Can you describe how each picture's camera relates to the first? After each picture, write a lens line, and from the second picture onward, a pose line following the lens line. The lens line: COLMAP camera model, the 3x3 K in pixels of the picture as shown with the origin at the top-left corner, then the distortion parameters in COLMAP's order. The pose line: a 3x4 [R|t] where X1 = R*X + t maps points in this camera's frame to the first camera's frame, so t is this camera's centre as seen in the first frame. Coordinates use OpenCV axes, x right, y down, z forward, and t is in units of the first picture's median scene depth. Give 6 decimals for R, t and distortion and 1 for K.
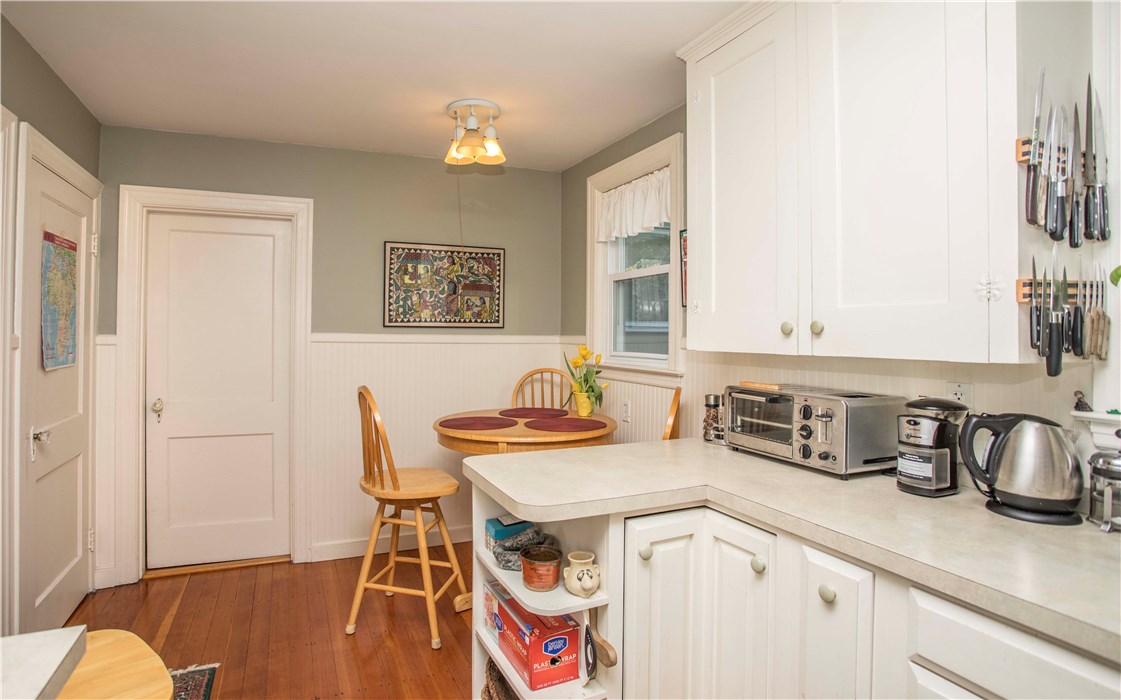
lens RADIAL K [[550.0, 0, 499.7], [0, 550.0, 330.0], [0, 0, 1]] dist [-0.030310, 0.006311]
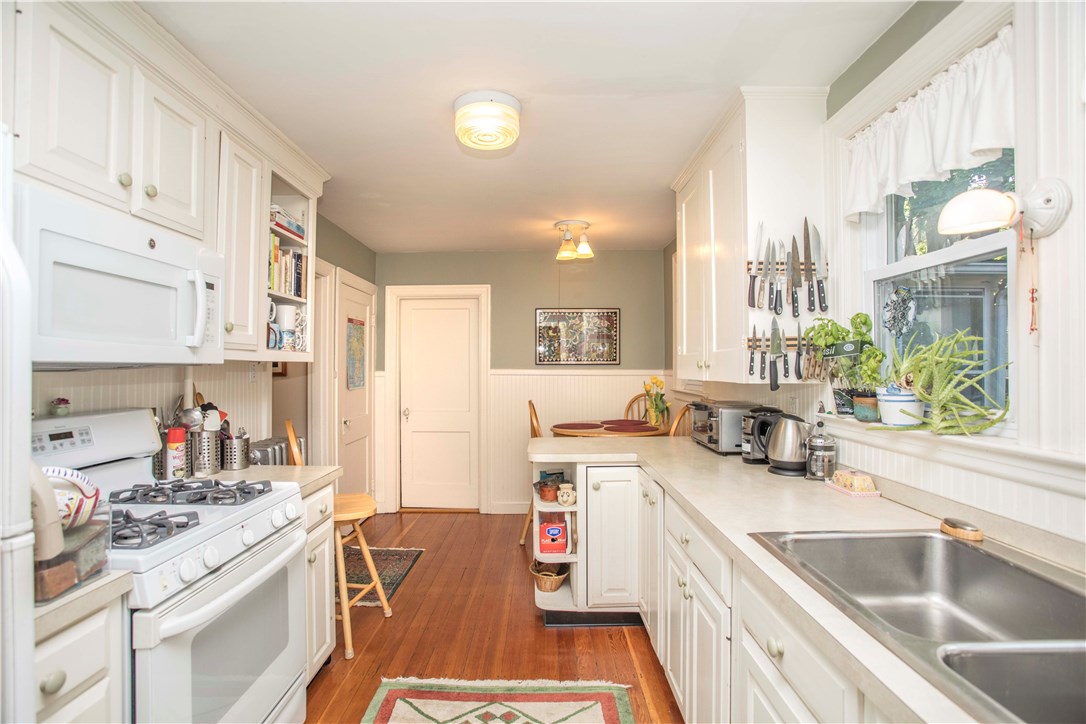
lens RADIAL K [[515.4, 0, 544.7], [0, 515.4, 364.4], [0, 0, 1]] dist [-0.009572, 0.000501]
pose [[0.929242, -0.009799, -0.369343, 0.396108], [0.008627, 0.999951, -0.004825, 0.000236], [0.369372, 0.001298, 0.929281, -0.367950]]
